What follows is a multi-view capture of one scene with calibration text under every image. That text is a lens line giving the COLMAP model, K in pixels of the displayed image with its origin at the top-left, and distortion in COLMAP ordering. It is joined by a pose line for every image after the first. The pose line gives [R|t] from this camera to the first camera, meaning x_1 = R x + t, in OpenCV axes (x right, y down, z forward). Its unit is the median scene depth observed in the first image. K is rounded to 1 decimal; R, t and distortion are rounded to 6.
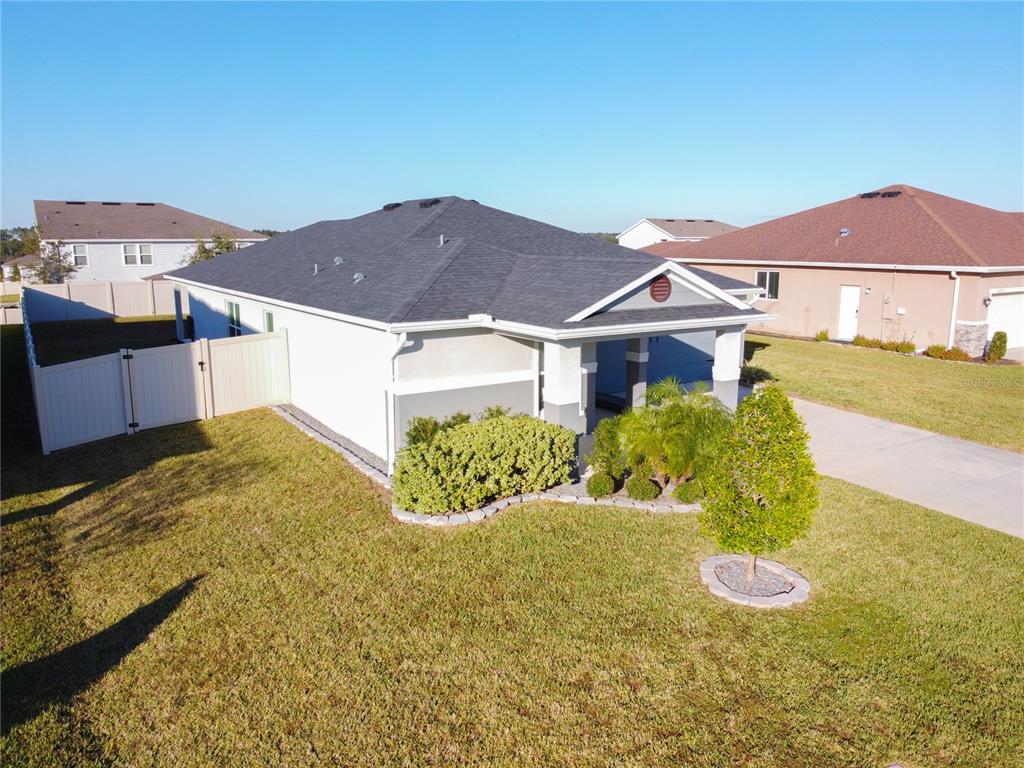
lens RADIAL K [[780.1, 0, 509.0], [0, 780.1, 387.7], [0, 0, 1]] dist [0.001981, -0.002096]
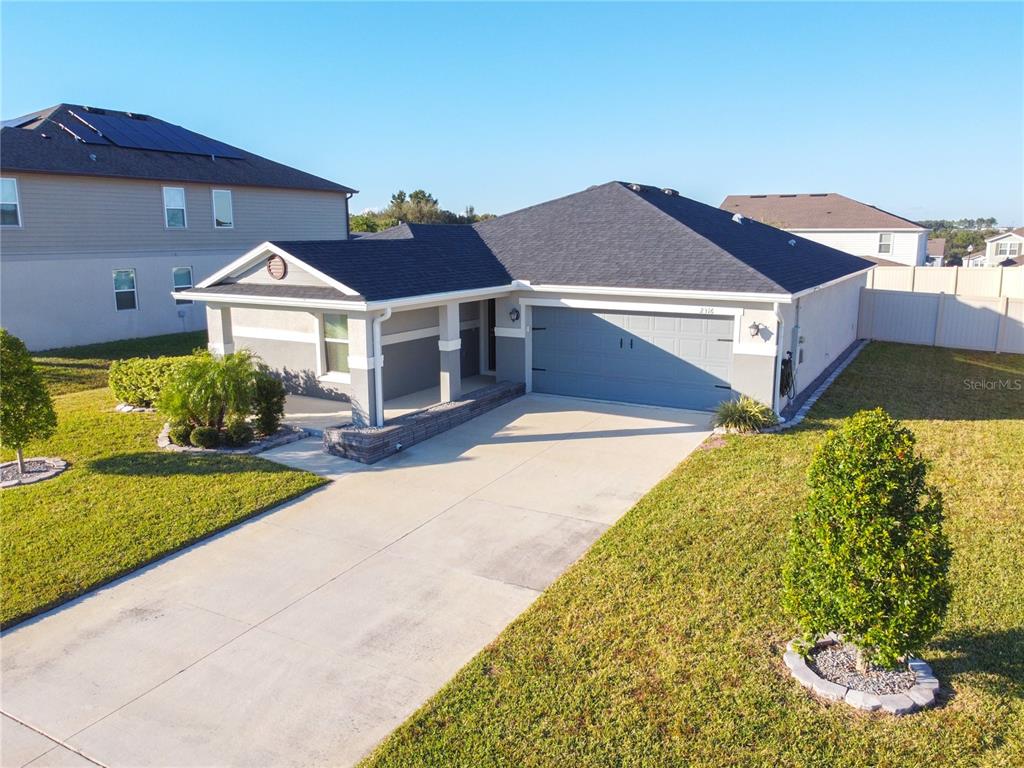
lens RADIAL K [[780.1, 0, 510.5], [0, 780.1, 381.1], [0, 0, 1]] dist [0.001981, -0.002096]
pose [[0.468253, 0.167694, -0.867535, 1.321141], [-0.164910, 0.981160, 0.100647, -0.133065], [0.868069, 0.095937, 0.487086, 0.753811]]
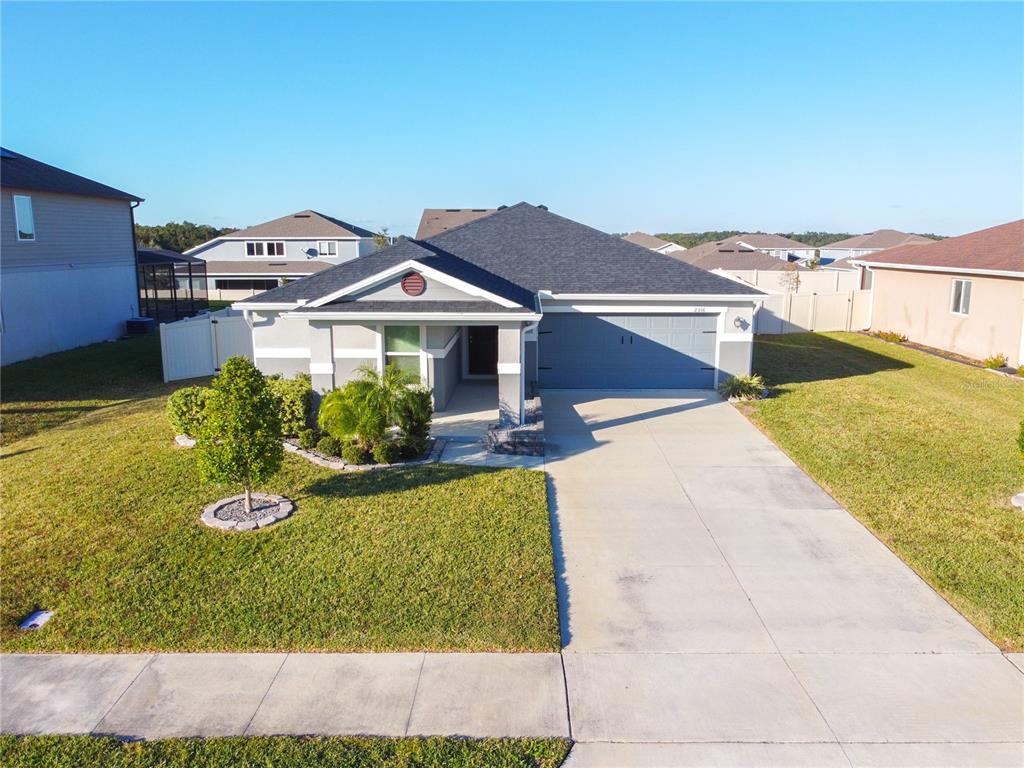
lens RADIAL K [[780.1, 0, 510.5], [0, 780.1, 383.4], [0, 0, 1]] dist [0.001981, -0.002096]
pose [[0.837971, 0.101581, -0.536178, 0.936313], [-0.105018, 0.994175, 0.024221, -0.023908], [0.535515, 0.036012, 0.843757, 0.107450]]
